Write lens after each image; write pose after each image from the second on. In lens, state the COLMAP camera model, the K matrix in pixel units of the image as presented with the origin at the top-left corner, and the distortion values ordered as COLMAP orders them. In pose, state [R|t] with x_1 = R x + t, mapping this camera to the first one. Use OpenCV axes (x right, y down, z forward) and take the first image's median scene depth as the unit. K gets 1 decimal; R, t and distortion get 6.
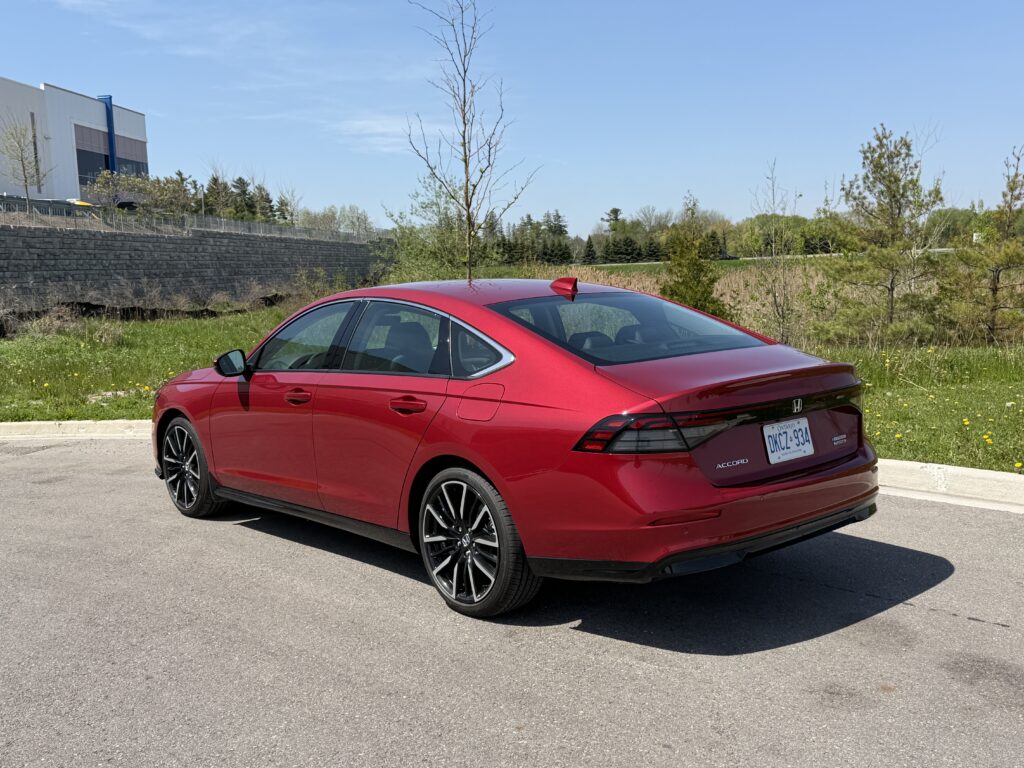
lens RADIAL K [[1027.3, 0, 508.6], [0, 1027.3, 380.9], [0, 0, 1]] dist [0.053515, 0.000000]
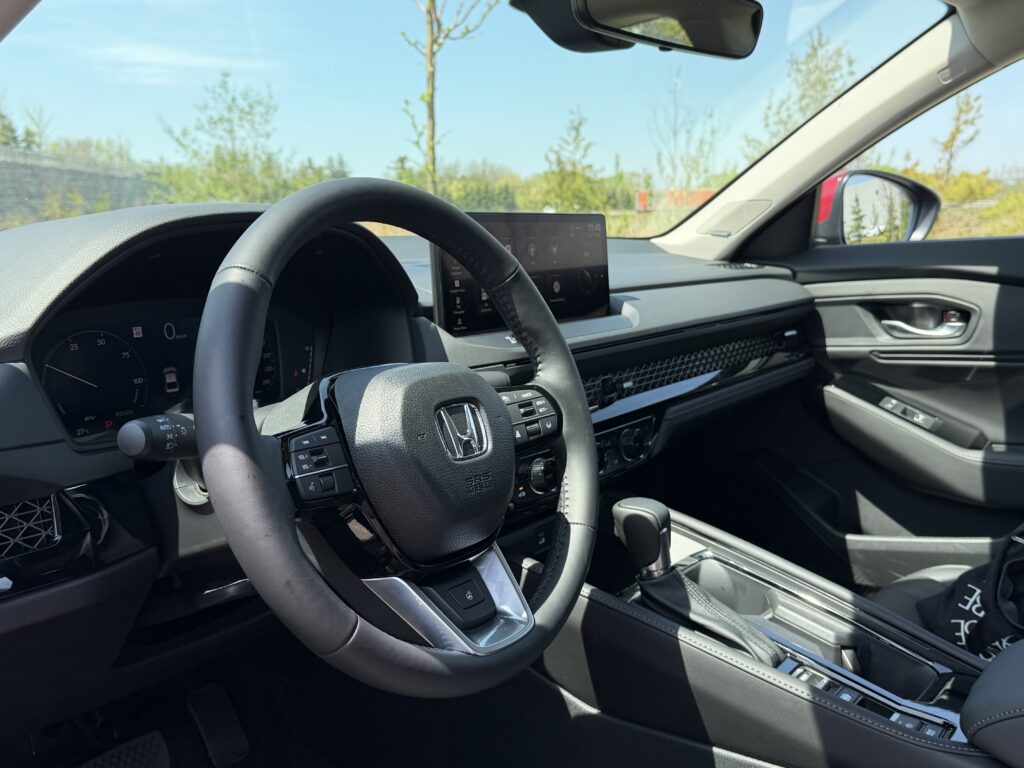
lens RADIAL K [[1027.3, 0, 504.8], [0, 1027.3, 389.8], [0, 0, 1]] dist [0.053515, 0.000000]
pose [[0.977917, -0.000998, 0.208993, -0.020539], [-0.010337, 0.998534, 0.053140, -0.003044], [-0.208739, -0.054127, 0.976472, 0.105127]]
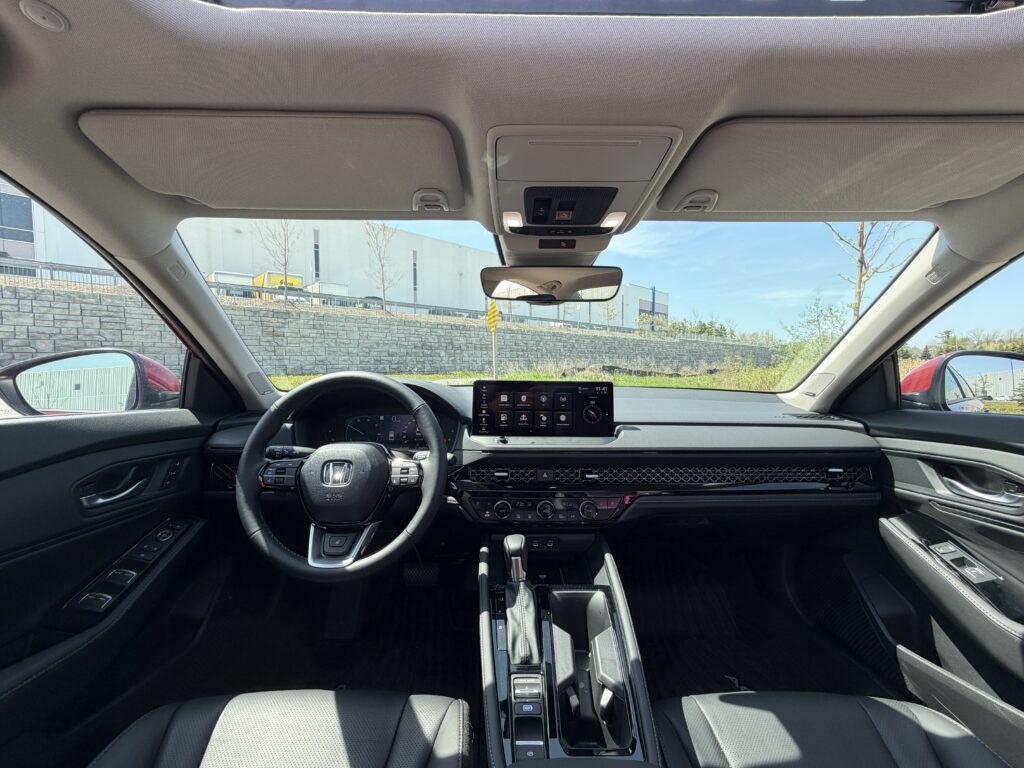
lens RADIAL K [[398.1, 0, 497.3], [0, 398.1, 381.5], [0, 0, 1]] dist [-0.016089, 0.000181]
pose [[0.734210, 0.067693, -0.675539, -0.007955], [-0.101433, 0.994786, -0.010559, -0.004839], [0.671302, 0.076275, 0.737248, 0.110969]]
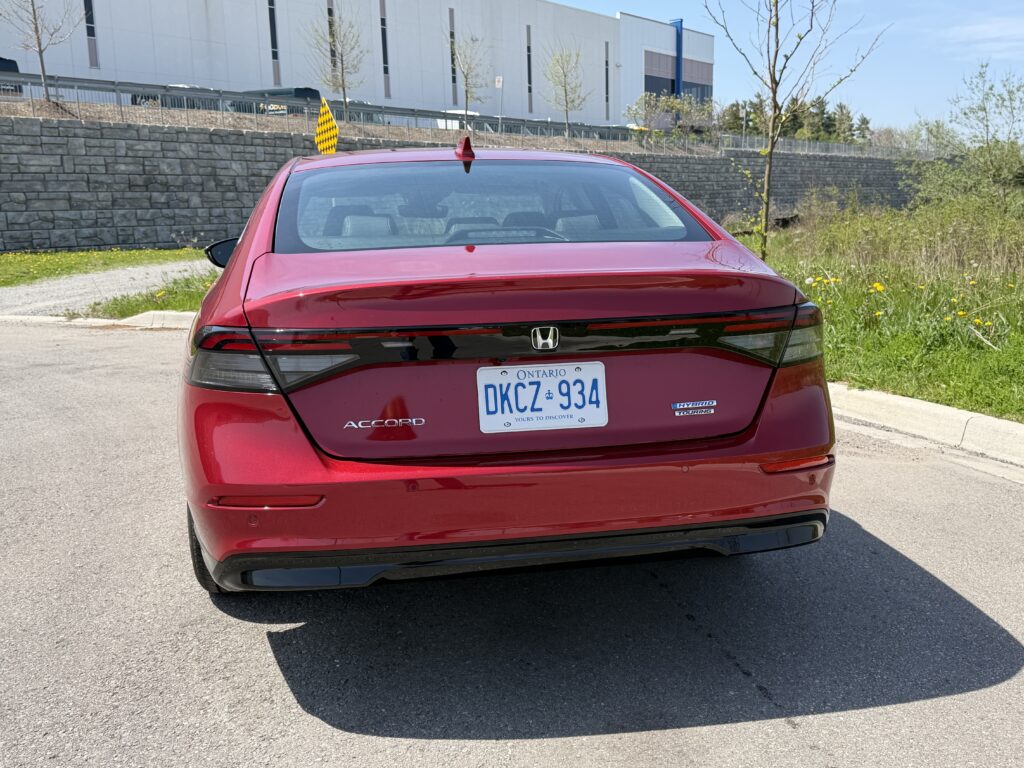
lens RADIAL K [[1027.3, 0, 509.6], [0, 1027.3, 391.5], [0, 0, 1]] dist [0.053515, 0.000000]
pose [[0.855521, 0.101299, -0.507762, 0.041904], [-0.060022, 0.993466, 0.097066, -0.000017], [0.514277, -0.052565, 0.856011, 0.038216]]
